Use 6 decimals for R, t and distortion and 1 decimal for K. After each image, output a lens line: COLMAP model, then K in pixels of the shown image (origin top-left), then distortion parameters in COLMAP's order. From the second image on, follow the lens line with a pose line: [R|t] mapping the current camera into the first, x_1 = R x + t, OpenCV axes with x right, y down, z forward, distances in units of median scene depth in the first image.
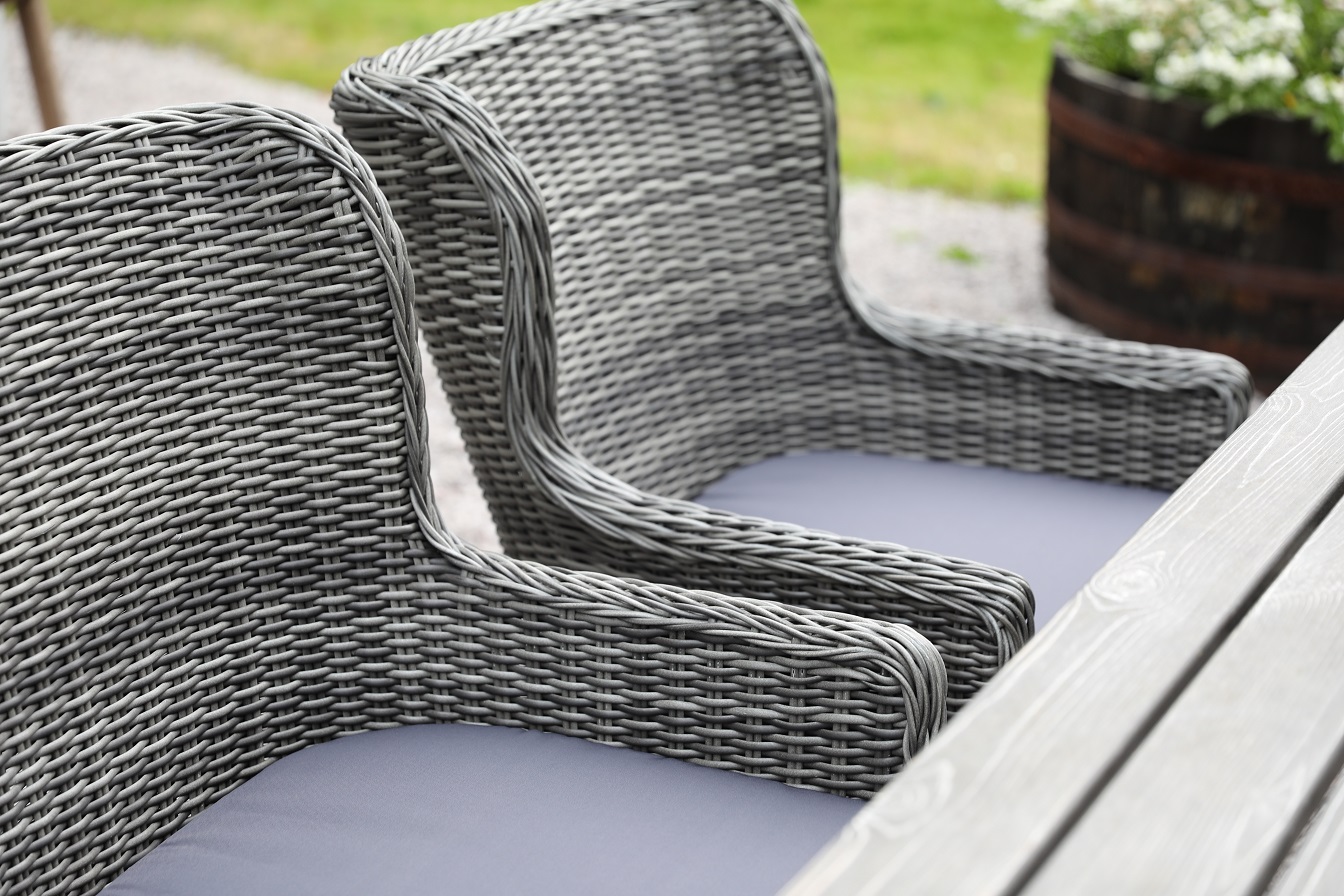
lens RADIAL K [[2394.8, 0, 672.0], [0, 2394.8, 448.0], [0, 0, 1]] dist [0.187875, -0.105405]
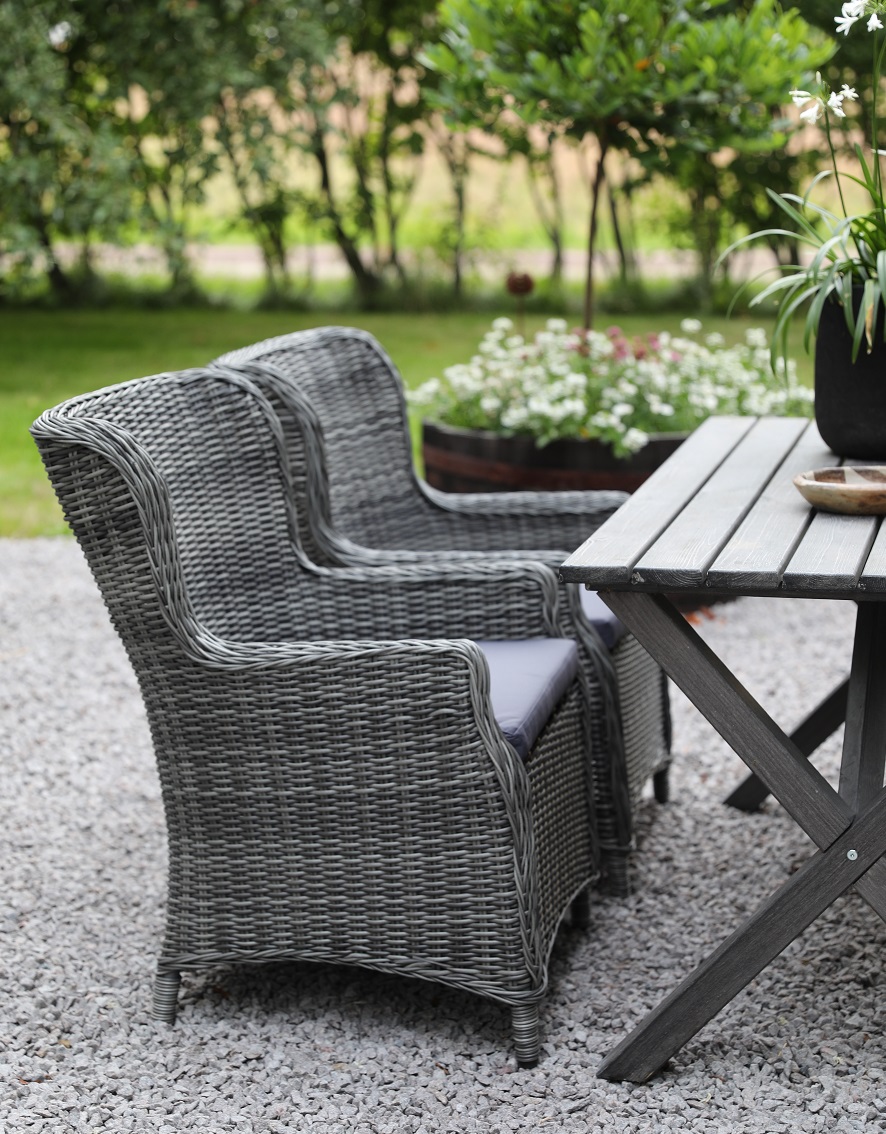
lens RADIAL K [[2399.2, 0, 441.9], [0, 2399.2, 624.4], [0, 0, 1]] dist [0.152910, 0.323899]
pose [[0.965739, -0.102607, 0.238368, -0.501560], [0.136496, 0.982036, -0.130287, 0.389570], [-0.220718, 0.158360, 0.962396, -1.077309]]
